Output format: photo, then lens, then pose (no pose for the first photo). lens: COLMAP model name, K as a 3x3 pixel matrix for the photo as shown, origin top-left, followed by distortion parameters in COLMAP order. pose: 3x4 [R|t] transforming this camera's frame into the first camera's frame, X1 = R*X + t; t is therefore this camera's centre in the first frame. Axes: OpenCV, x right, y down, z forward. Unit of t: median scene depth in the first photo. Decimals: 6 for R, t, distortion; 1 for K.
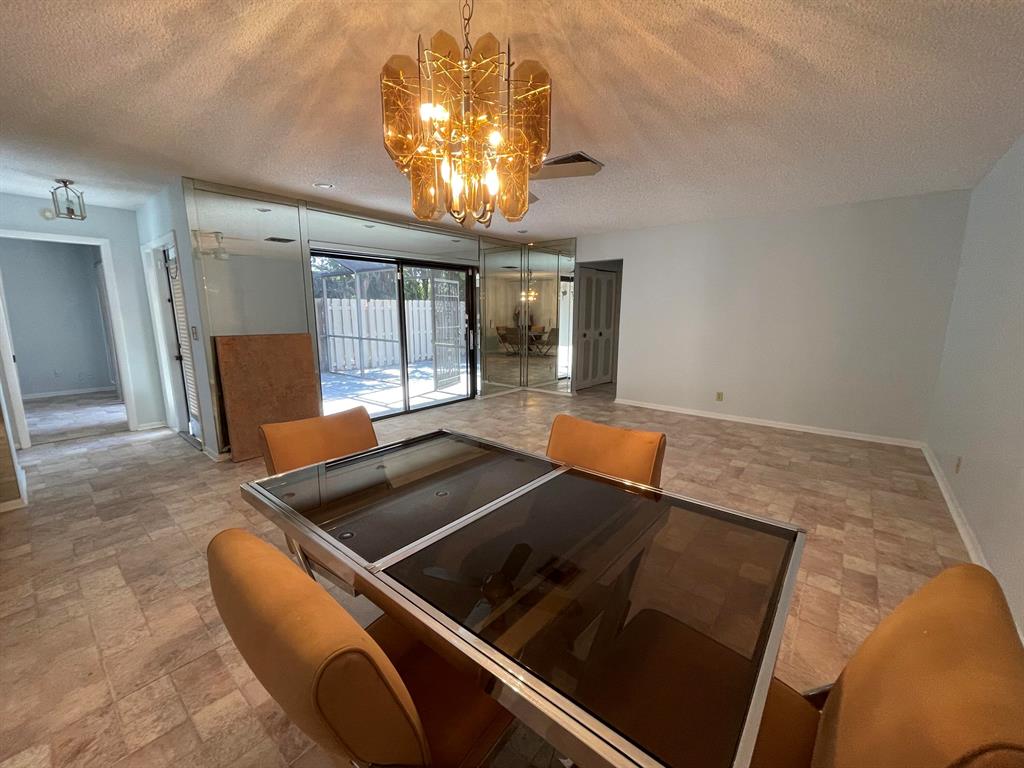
lens RADIAL K [[415.4, 0, 512.0], [0, 415.4, 384.0], [0, 0, 1]] dist [-0.005270, -0.000582]
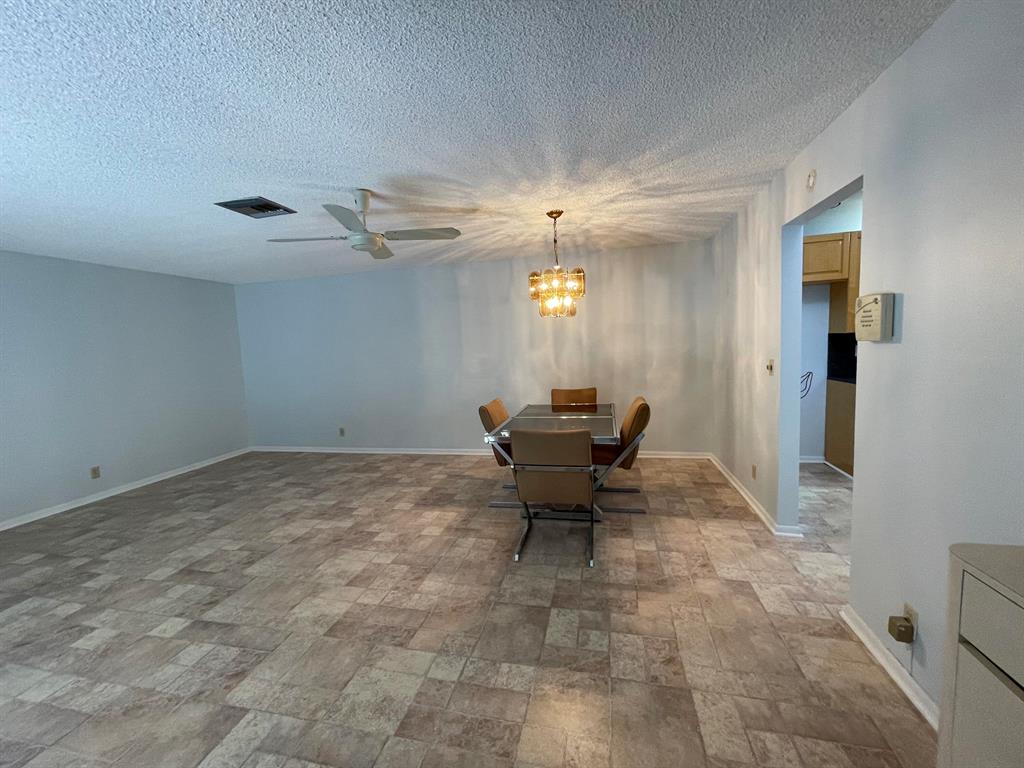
lens RADIAL K [[415.4, 0, 512.0], [0, 415.4, 384.0], [0, 0, 1]] dist [-0.005270, -0.000582]
pose [[-0.448827, -0.068815, 0.890965, -1.105917], [0.199606, 0.964120, 0.175017, -0.222865], [-0.871041, 0.256394, -0.418987, 1.132885]]
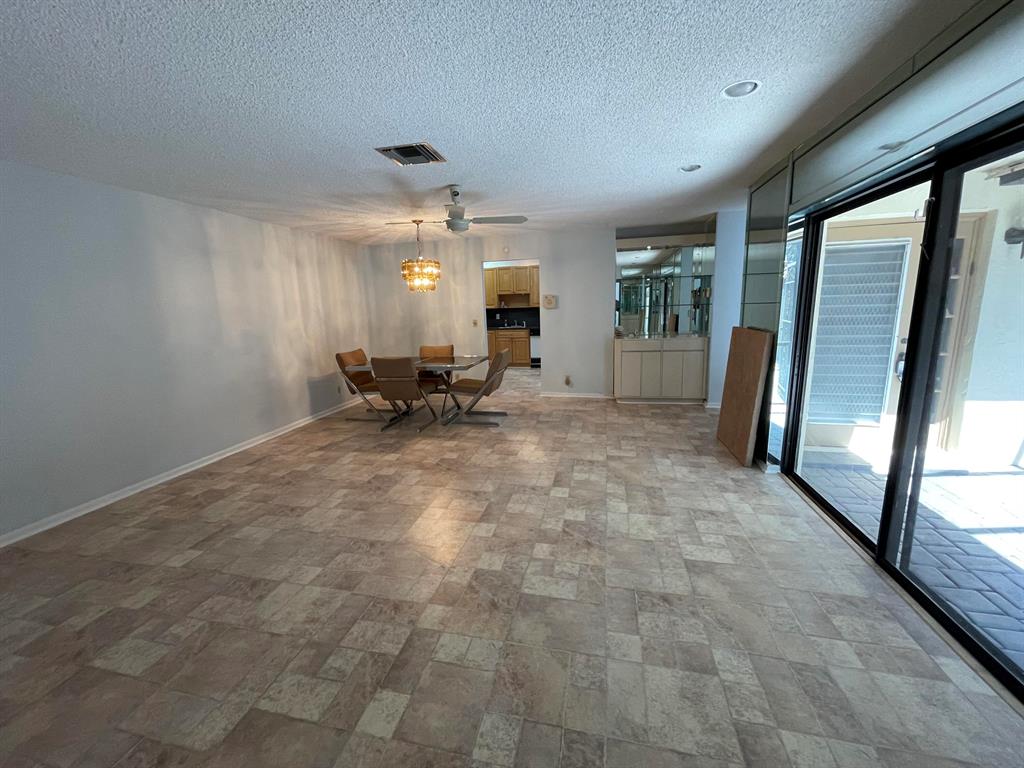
lens RADIAL K [[415.4, 0, 512.0], [0, 415.4, 384.0], [0, 0, 1]] dist [-0.005270, -0.000582]
pose [[-0.891598, 0.110510, -0.439135, 0.461018], [-0.049055, 0.940486, 0.336274, -0.426780], [0.450162, 0.321363, -0.833114, 2.298631]]
